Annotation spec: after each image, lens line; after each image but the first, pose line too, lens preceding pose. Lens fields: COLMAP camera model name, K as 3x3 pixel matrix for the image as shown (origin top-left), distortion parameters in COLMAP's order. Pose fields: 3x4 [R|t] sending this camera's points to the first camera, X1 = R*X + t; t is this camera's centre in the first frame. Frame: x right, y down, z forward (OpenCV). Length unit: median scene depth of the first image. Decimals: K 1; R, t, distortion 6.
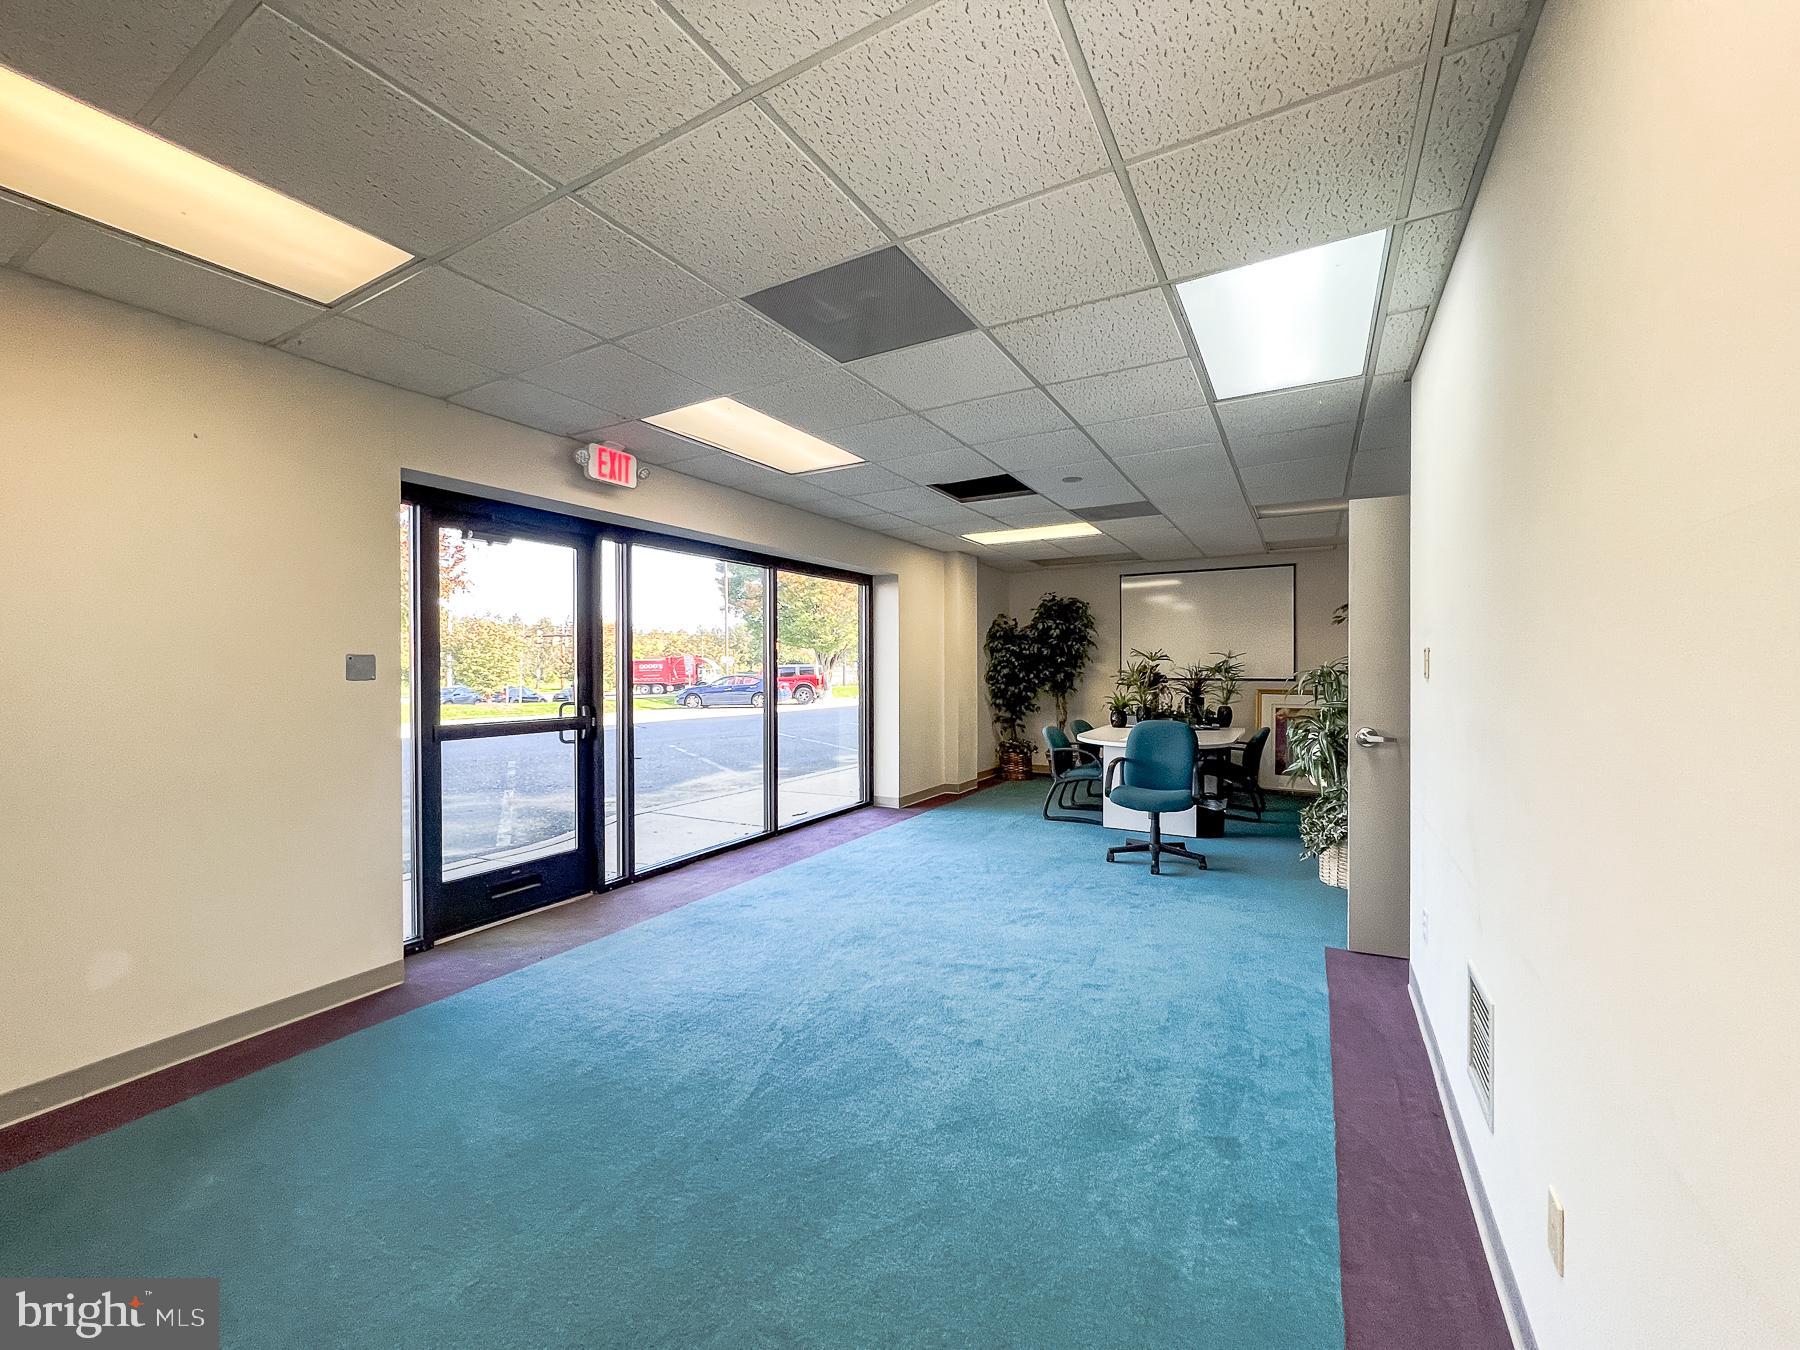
lens RADIAL K [[725.7, 0, 900.0], [0, 725.7, 675.0], [0, 0, 1]] dist [-0.000542, -0.000254]
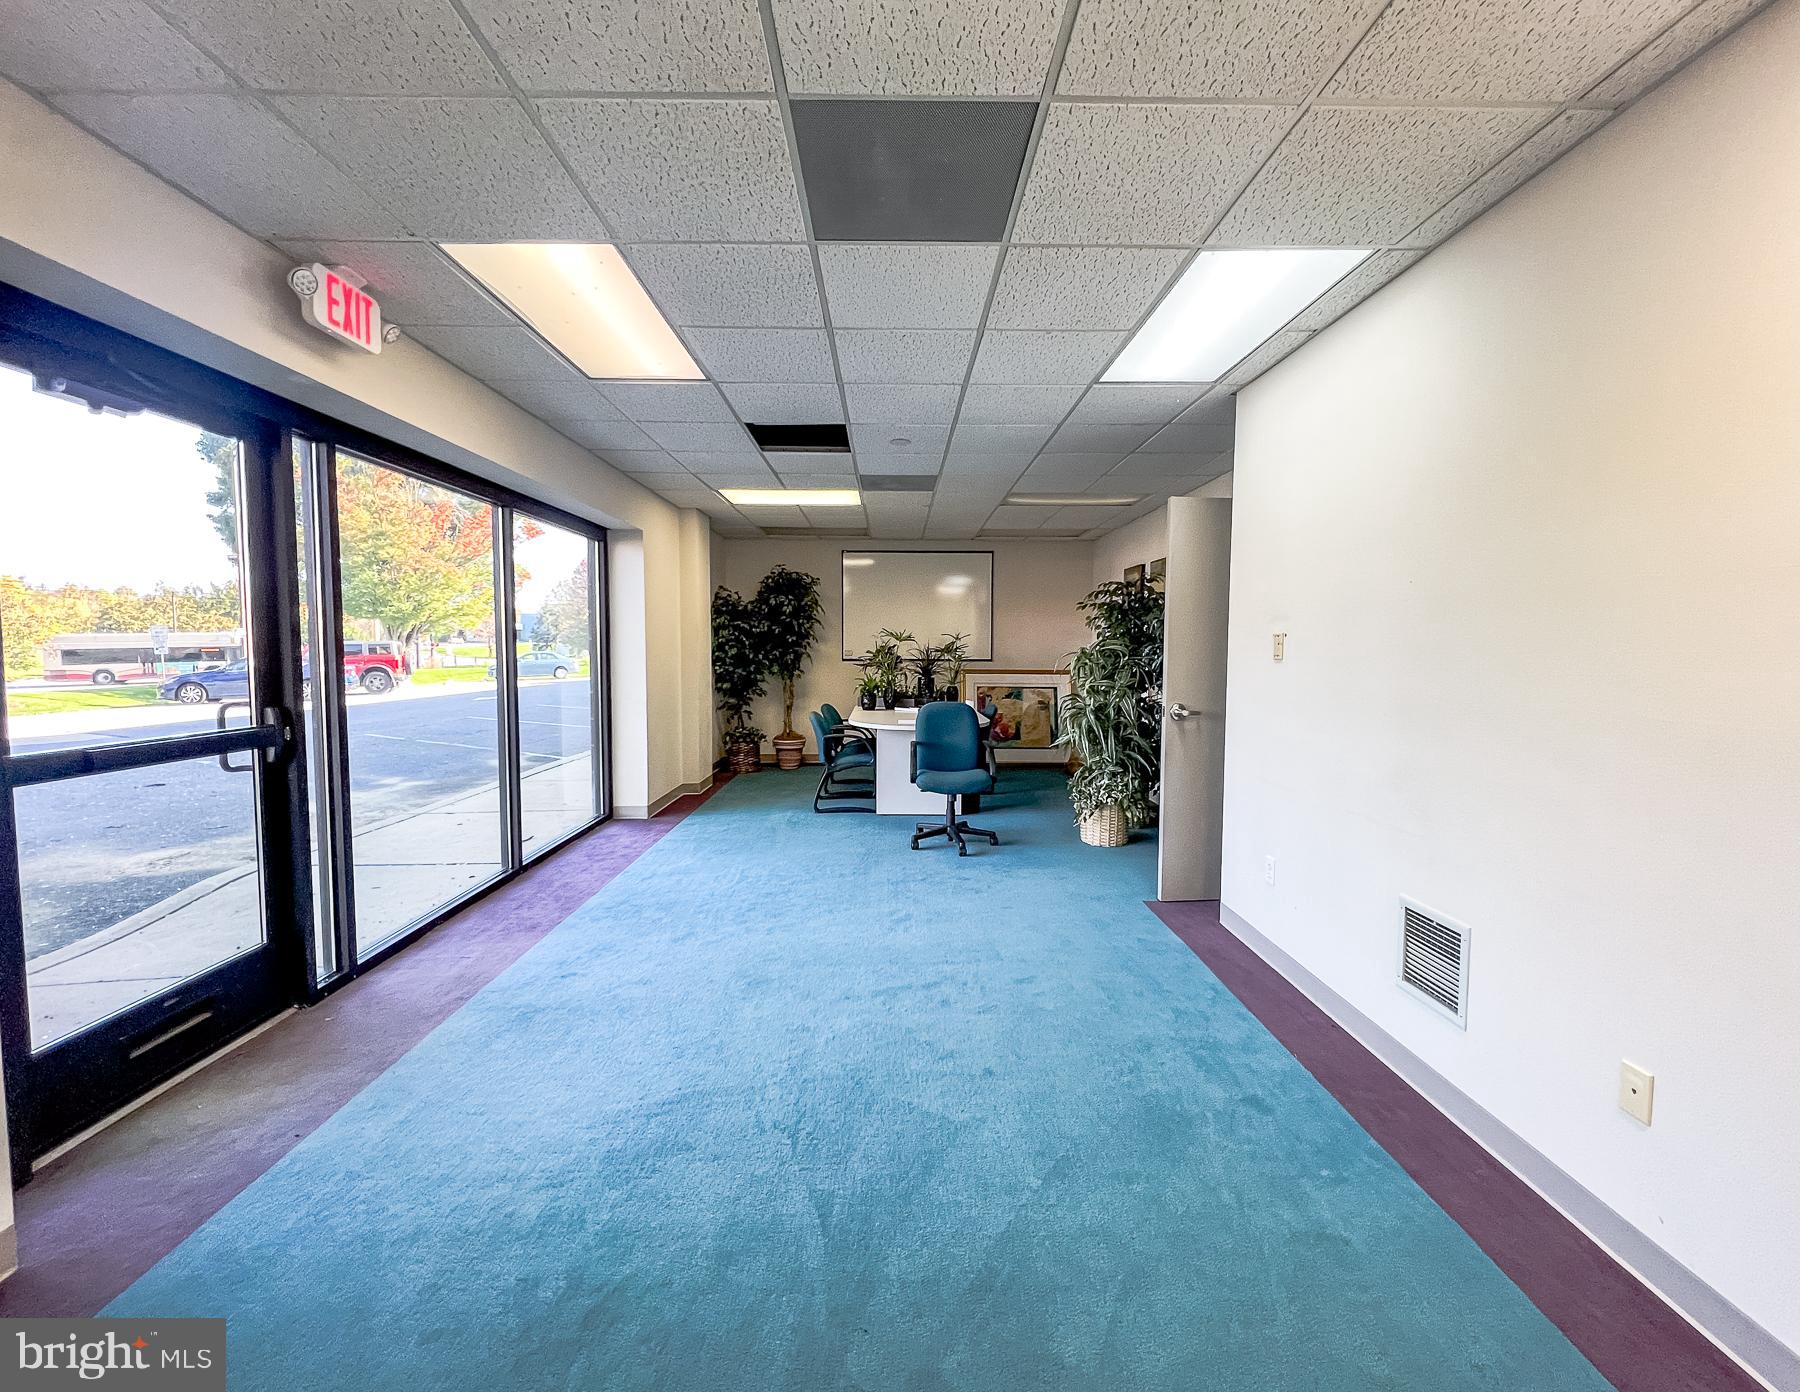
lens RADIAL K [[764.1, 0, 879.4], [0, 764.1, 696.5], [0, 0, 1]] dist [0.017928, -0.012784]
pose [[0.860478, -0.027111, 0.508765, -0.292050], [-0.000776, 0.998512, 0.054519, -0.001884], [-0.509486, -0.047307, 0.859177, 0.174868]]
